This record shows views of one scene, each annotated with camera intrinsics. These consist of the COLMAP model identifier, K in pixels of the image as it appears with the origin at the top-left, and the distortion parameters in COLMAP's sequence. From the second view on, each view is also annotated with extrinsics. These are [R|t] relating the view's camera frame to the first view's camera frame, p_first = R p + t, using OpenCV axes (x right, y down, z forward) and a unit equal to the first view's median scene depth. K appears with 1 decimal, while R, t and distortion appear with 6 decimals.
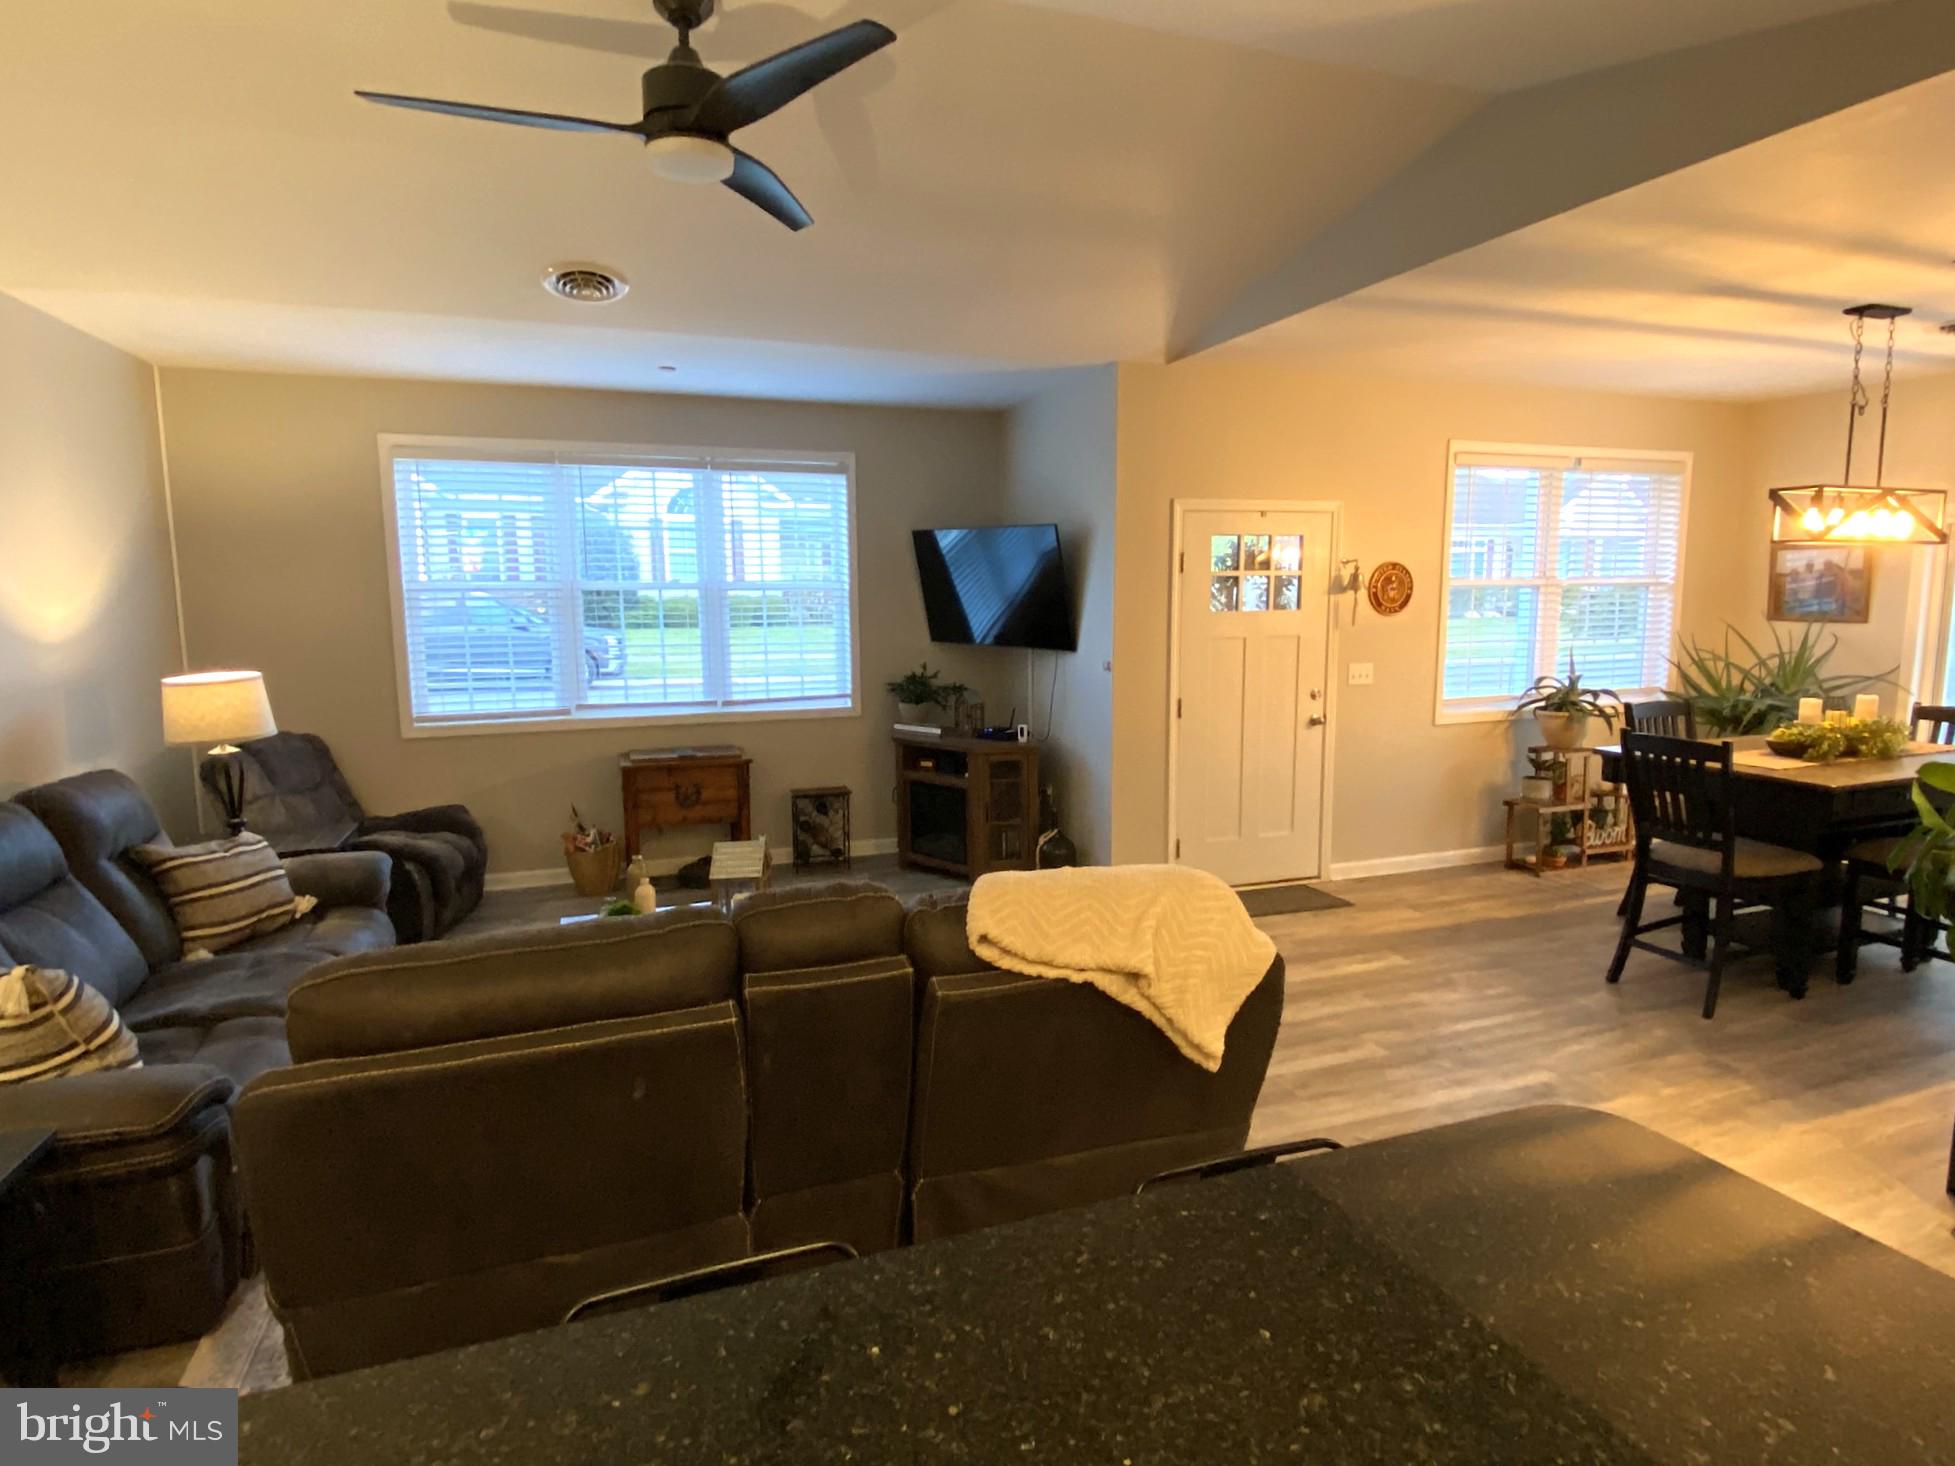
lens RADIAL K [[1057.1, 0, 971.4], [0, 1057.1, 741.3], [0, 0, 1]] dist [0.005176, -0.016662]
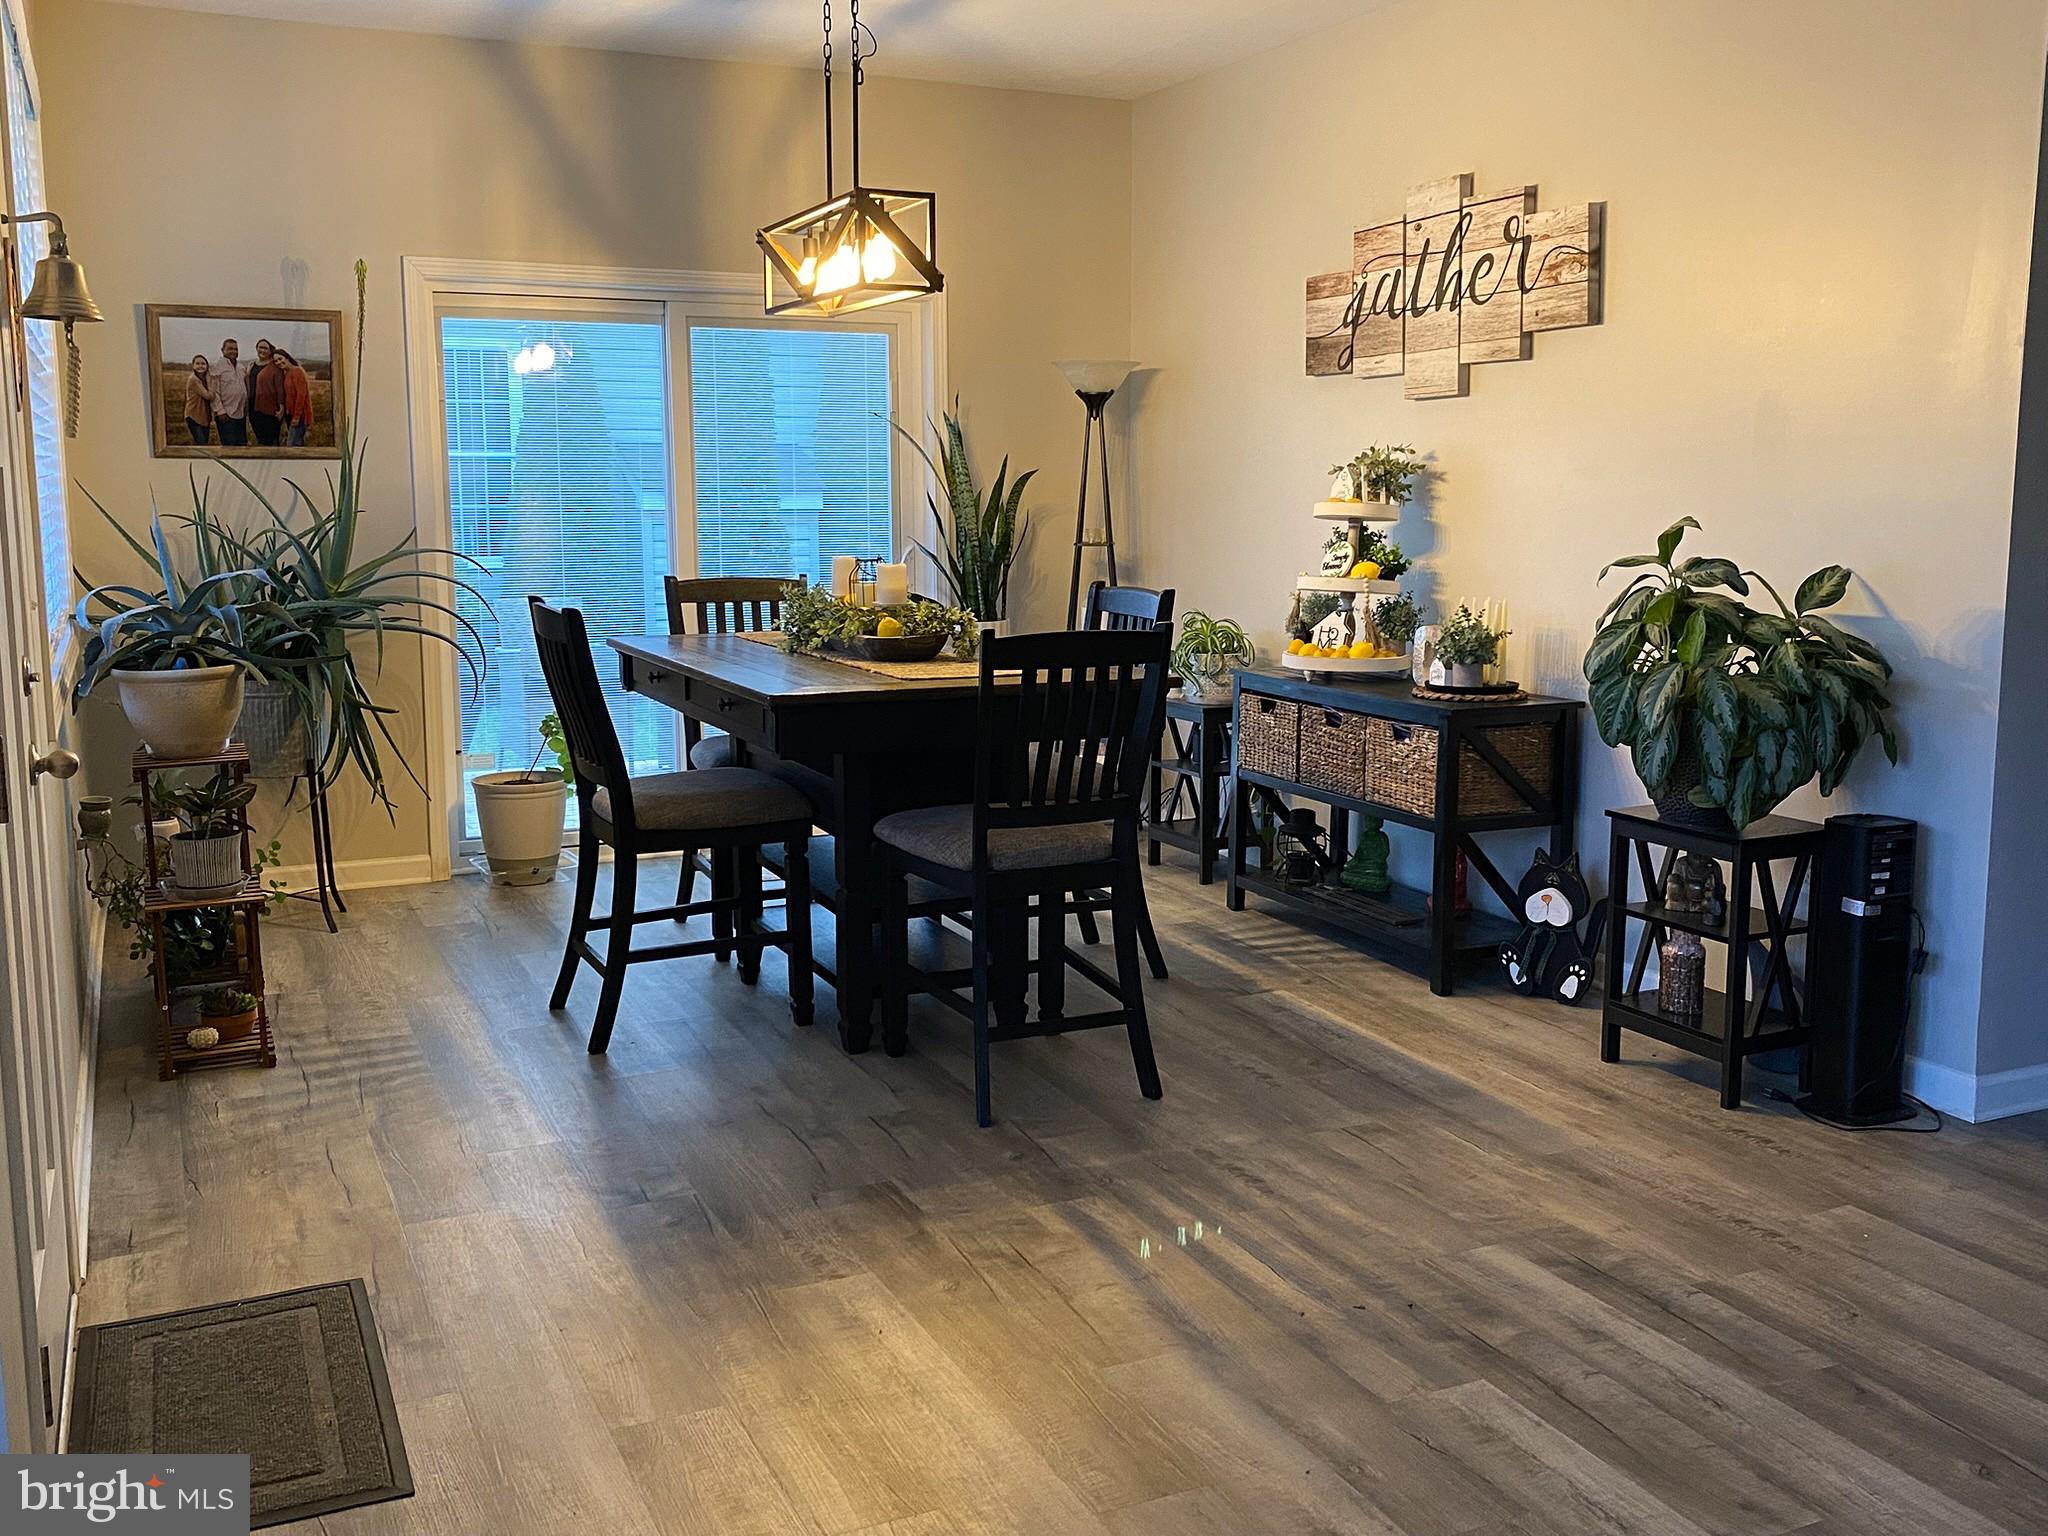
lens RADIAL K [[1846.9, 0, 1024.0], [0, 1846.9, 768.0], [0, 0, 1]] dist [0.085598, -0.185520]
pose [[-0.079002, -0.149431, 0.985611, -0.211816], [0.136823, 0.977719, 0.159201, -0.068194], [-0.987440, 0.147431, -0.056796, 0.823822]]
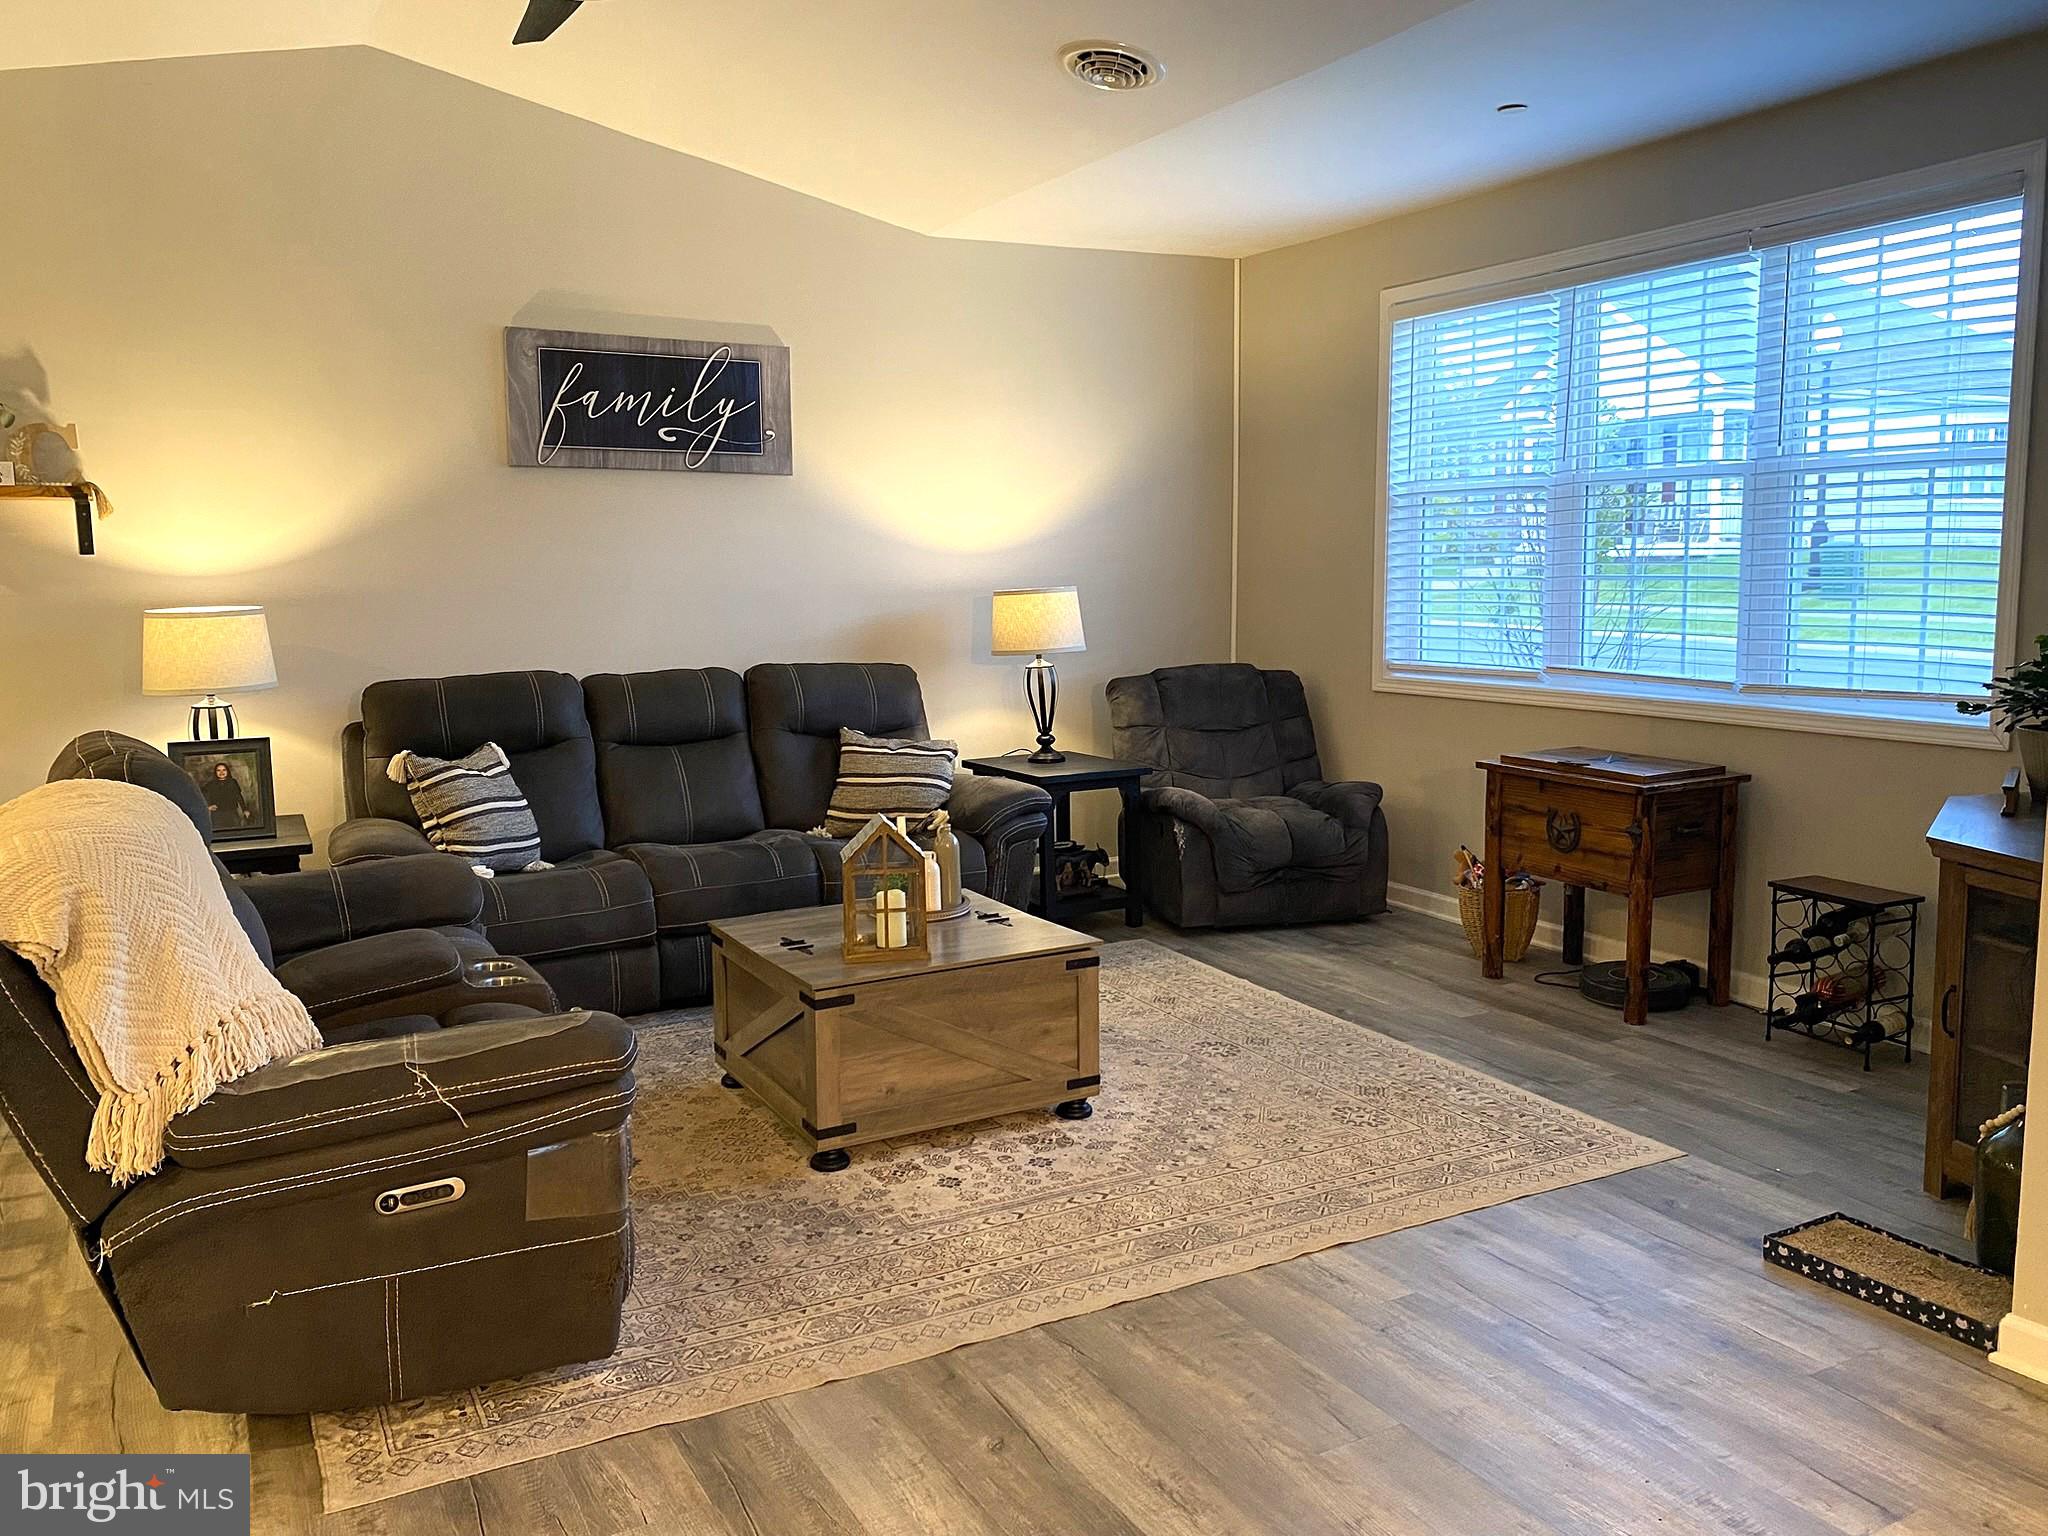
lens RADIAL K [[1560.6, 0, 1024.0], [0, 1560.6, 768.0], [0, 0, 1]] dist [-0.001059, -0.000212]
pose [[0.155905, 0.138394, -0.978029, 0.568375], [-0.119010, 0.985555, 0.120488, -0.056362], [0.980577, 0.097610, 0.170123, 0.597540]]
